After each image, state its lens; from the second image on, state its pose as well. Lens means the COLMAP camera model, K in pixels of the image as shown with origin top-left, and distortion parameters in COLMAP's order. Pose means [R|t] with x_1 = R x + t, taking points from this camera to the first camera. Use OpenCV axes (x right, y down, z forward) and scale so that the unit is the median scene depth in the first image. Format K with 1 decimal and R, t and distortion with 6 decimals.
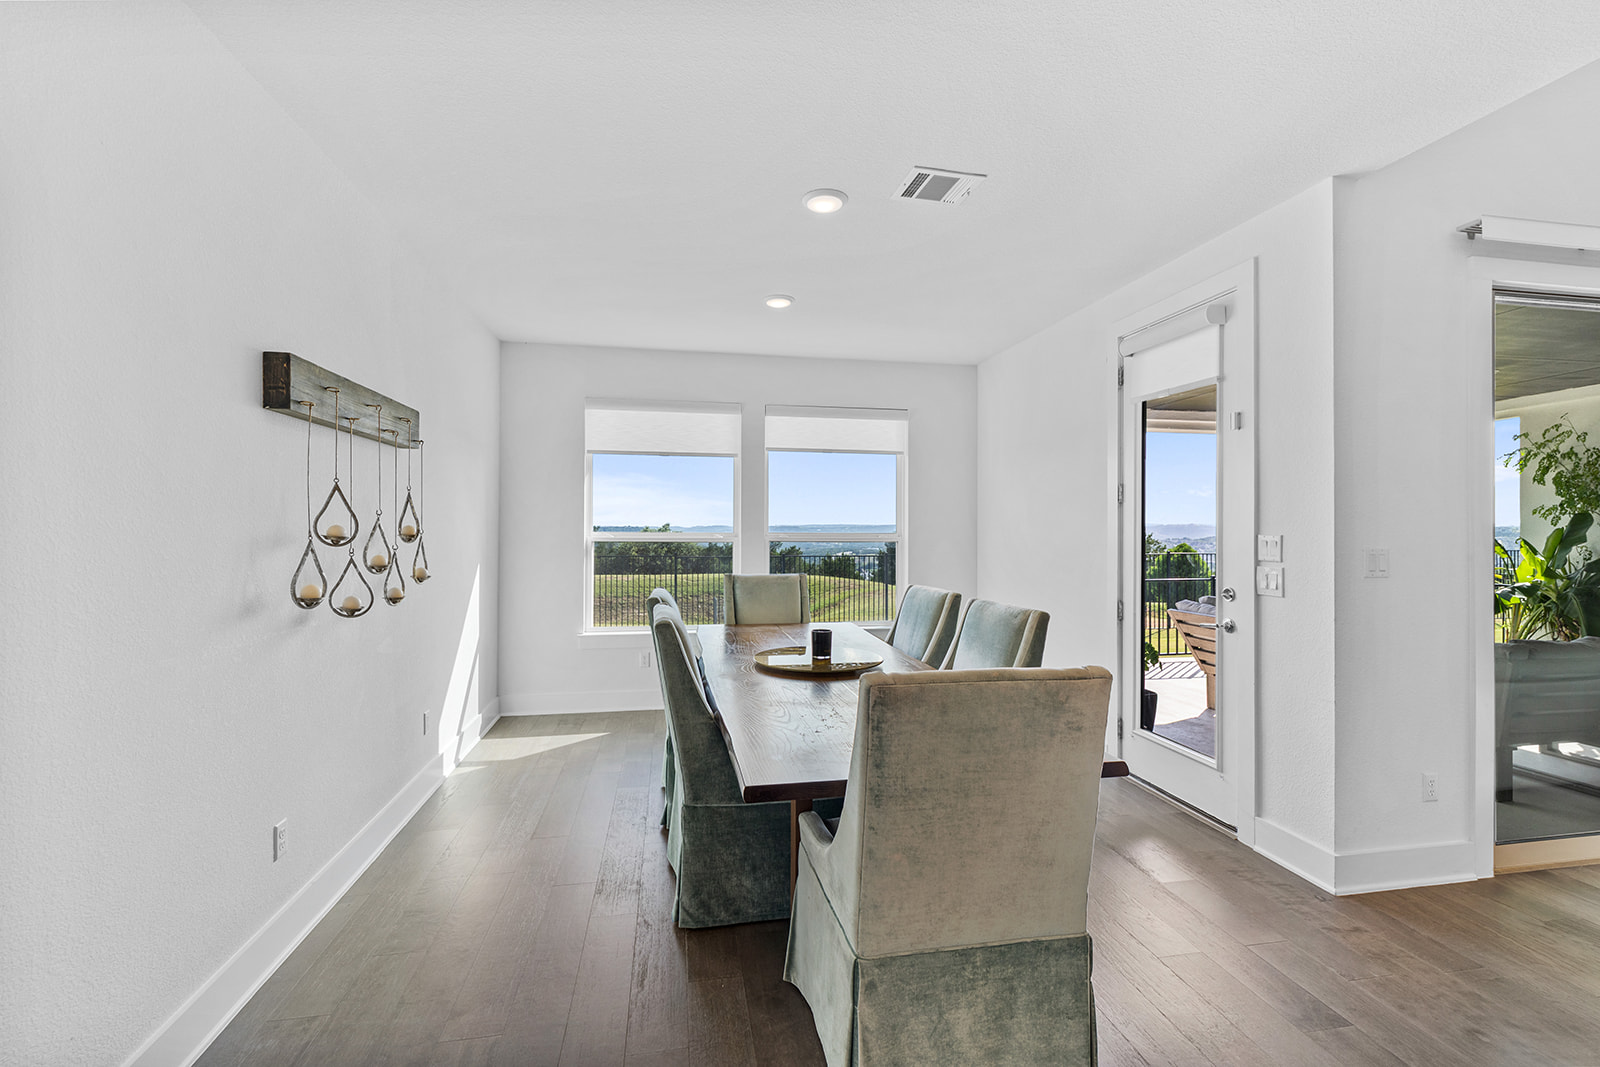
lens RADIAL K [[683.2, 0, 800.0], [0, 683.2, 533.5], [0, 0, 1]] dist [0.006484, -0.000366]
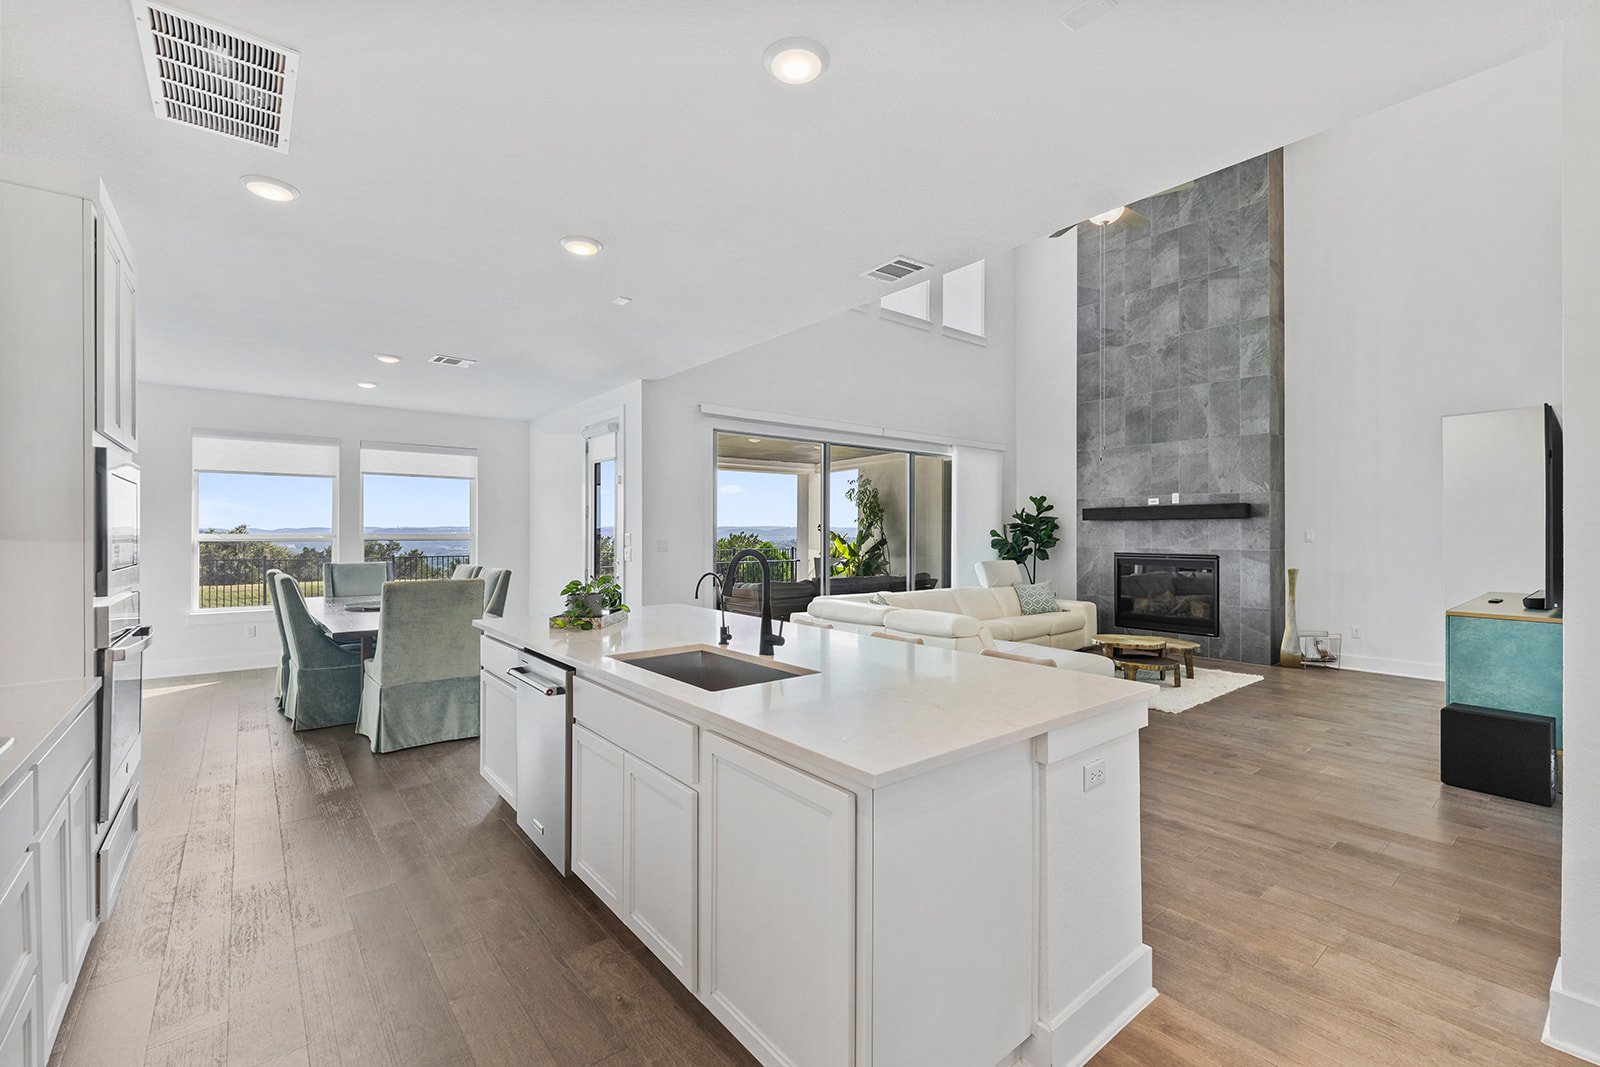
lens RADIAL K [[683.2, 0, 800.0], [0, 683.2, 533.5], [0, 0, 1]] dist [0.006484, -0.000366]
pose [[0.880152, -0.002106, 0.474687, 0.079044], [0.003594, 0.999991, -0.002227, 0.004855], [-0.474678, 0.003666, 0.880152, -0.682412]]
